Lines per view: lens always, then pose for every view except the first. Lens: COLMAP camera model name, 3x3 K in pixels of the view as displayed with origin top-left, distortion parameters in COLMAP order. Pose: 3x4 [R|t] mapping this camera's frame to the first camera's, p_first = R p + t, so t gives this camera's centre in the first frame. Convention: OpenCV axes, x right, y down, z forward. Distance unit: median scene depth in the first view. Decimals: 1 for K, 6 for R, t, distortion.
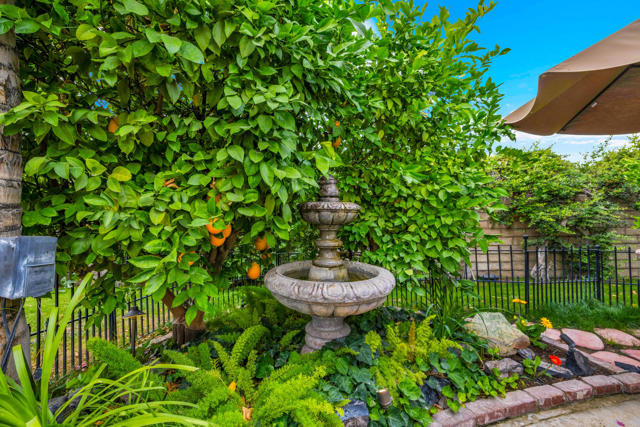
lens RADIAL K [[277.8, 0, 315.3], [0, 277.8, 208.4], [0, 0, 1]] dist [0.005350, -0.000969]
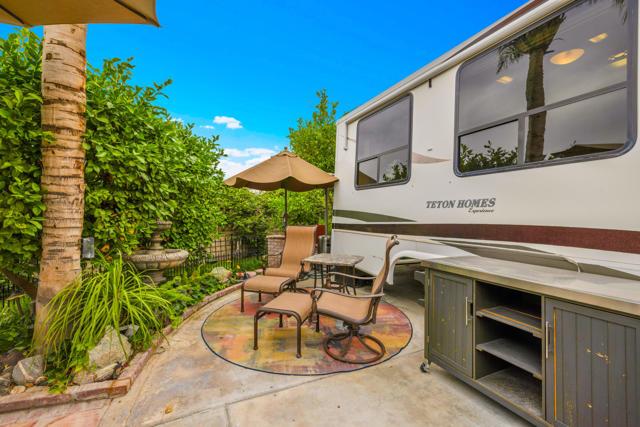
lens RADIAL K [[277.8, 0, 322.3], [0, 277.8, 211.6], [0, 0, 1]] dist [0.005350, -0.000969]
pose [[0.569117, 0.017129, 0.822078, -0.968481], [-0.009932, 0.999853, -0.013957, -0.072804], [-0.822197, -0.000222, 0.569203, -1.255985]]
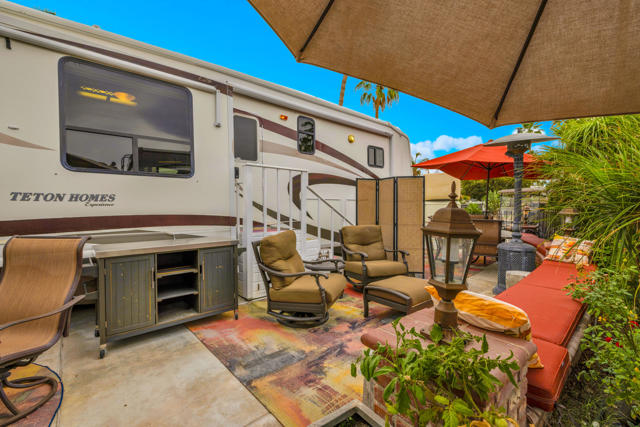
lens RADIAL K [[277.8, 0, 313.0], [0, 277.8, 211.9], [0, 0, 1]] dist [0.005350, -0.000969]
pose [[-0.943029, 0.002137, 0.332705, -1.056881], [0.008853, 0.999786, 0.018671, -0.082023], [-0.332594, 0.020552, -0.942846, 0.038728]]
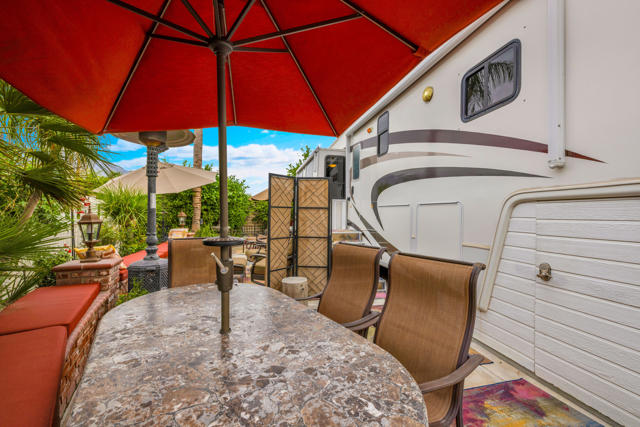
lens RADIAL K [[277.8, 0, 323.8], [0, 277.8, 216.2], [0, 0, 1]] dist [0.005350, -0.000969]
pose [[0.734859, 0.016220, 0.678026, -2.327053], [-0.022989, 0.999735, 0.001000, -0.058082], [-0.677830, -0.016322, 0.735037, -4.859523]]
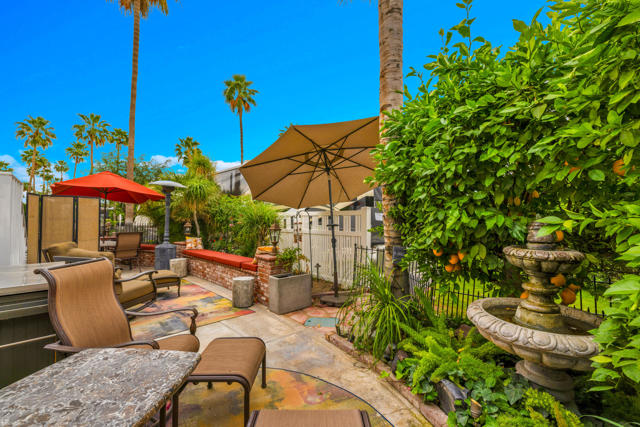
lens RADIAL K [[277.8, 0, 316.9], [0, 277.8, 212.4], [0, 0, 1]] dist [0.005350, -0.000969]
pose [[-0.303152, -0.015133, -0.952822, 1.198450], [0.010733, 0.999756, -0.019293, -0.115195], [0.952882, -0.016075, -0.302916, 0.506653]]
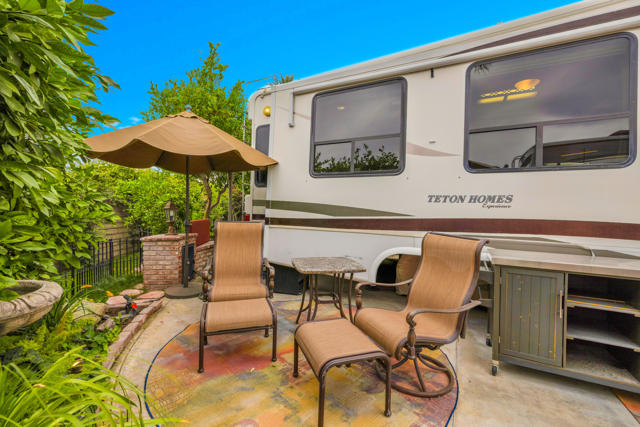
lens RADIAL K [[277.8, 0, 322.1], [0, 277.8, 210.8], [0, 0, 1]] dist [0.005350, -0.000969]
pose [[-0.042372, -0.006829, 0.999079, -0.822103], [-0.019039, 0.999801, 0.006027, -0.070371], [-0.998920, -0.018766, -0.042494, -0.064163]]
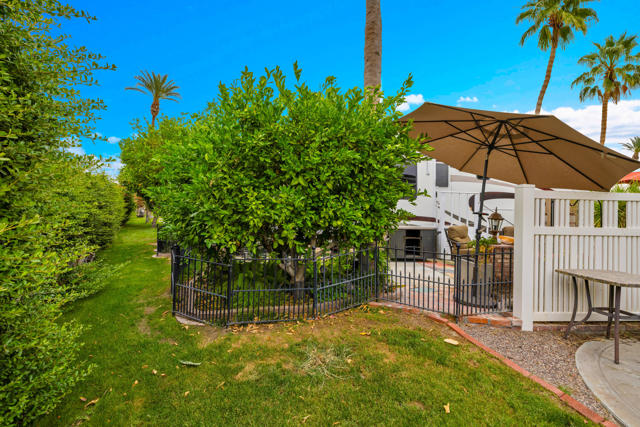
lens RADIAL K [[277.8, 0, 320.3], [0, 277.8, 213.4], [0, 0, 1]] dist [0.005350, -0.000969]
pose [[-0.559557, -0.002429, 0.828789, -2.438073], [-0.011351, 0.999924, -0.004733, -0.038887], [-0.828714, -0.012056, -0.559542, 2.249137]]
